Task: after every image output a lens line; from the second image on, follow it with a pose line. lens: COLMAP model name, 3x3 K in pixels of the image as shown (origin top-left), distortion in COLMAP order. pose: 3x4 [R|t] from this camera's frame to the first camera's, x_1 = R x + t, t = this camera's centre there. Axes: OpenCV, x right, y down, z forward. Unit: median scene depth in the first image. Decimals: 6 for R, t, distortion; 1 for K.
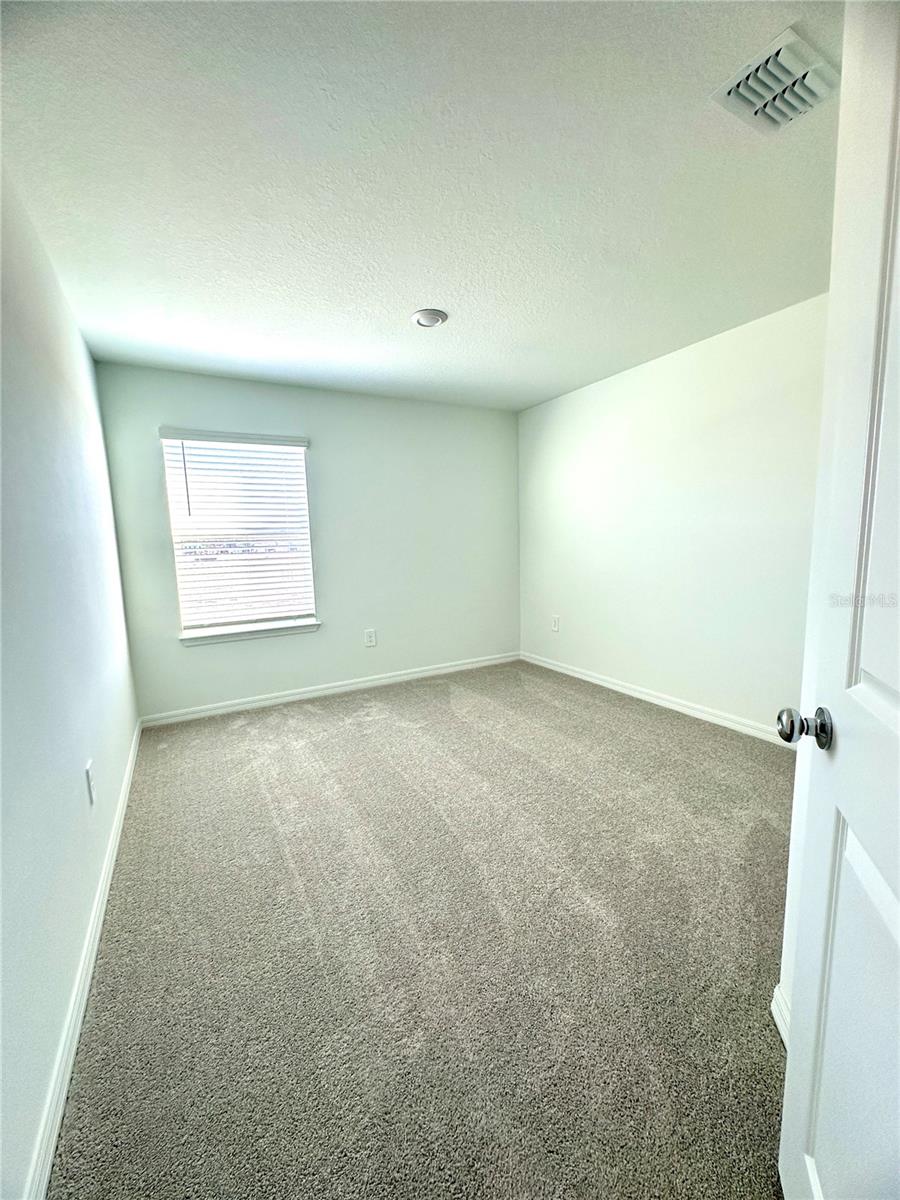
lens RADIAL K [[473.9, 0, 450.0], [0, 473.9, 600.0], [0, 0, 1]] dist [-0.001265, -0.000062]
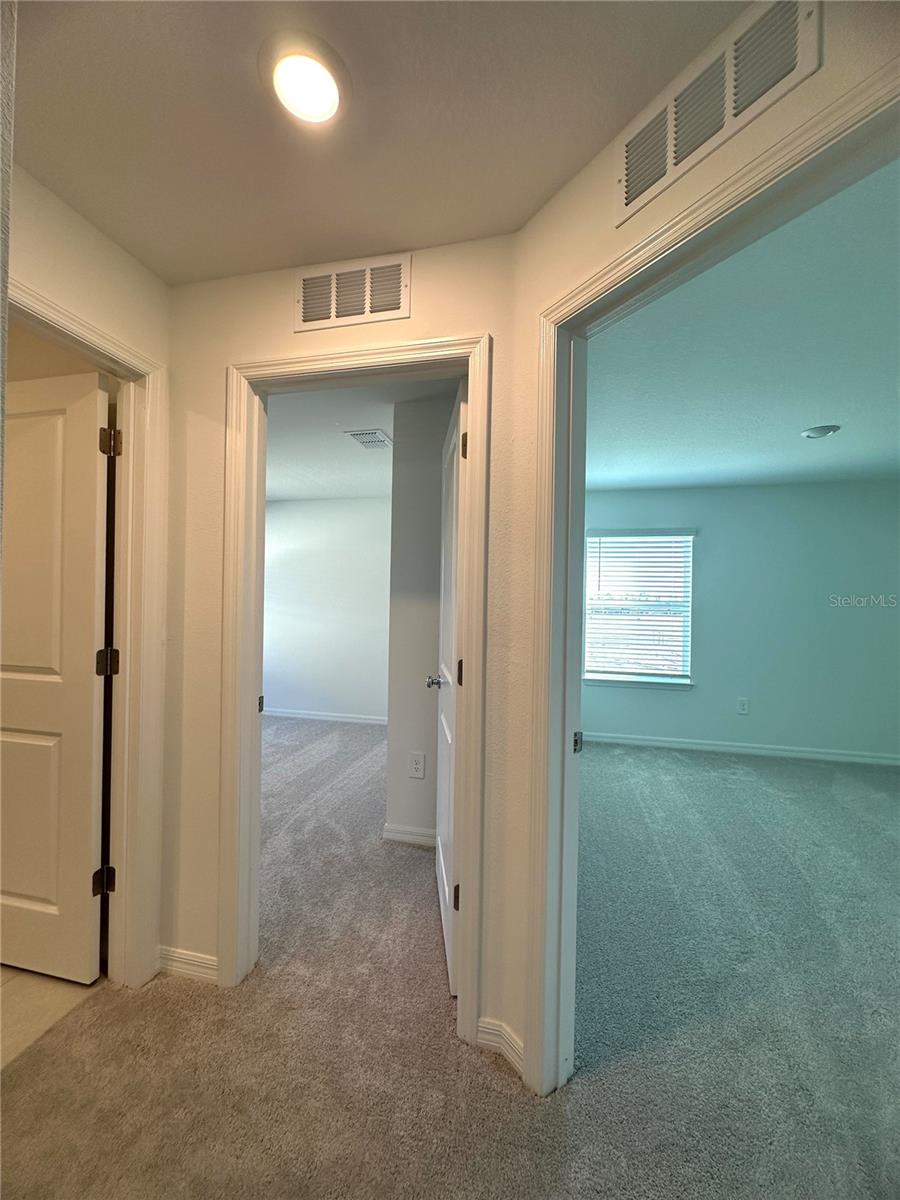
lens RADIAL K [[473.9, 0, 450.0], [0, 473.9, 600.0], [0, 0, 1]] dist [-0.001265, -0.000062]
pose [[0.732663, 0.040387, -0.679392, 0.077586], [-0.127391, 0.988733, -0.078603, 0.014907], [0.668563, 0.144139, 0.729553, -0.310816]]
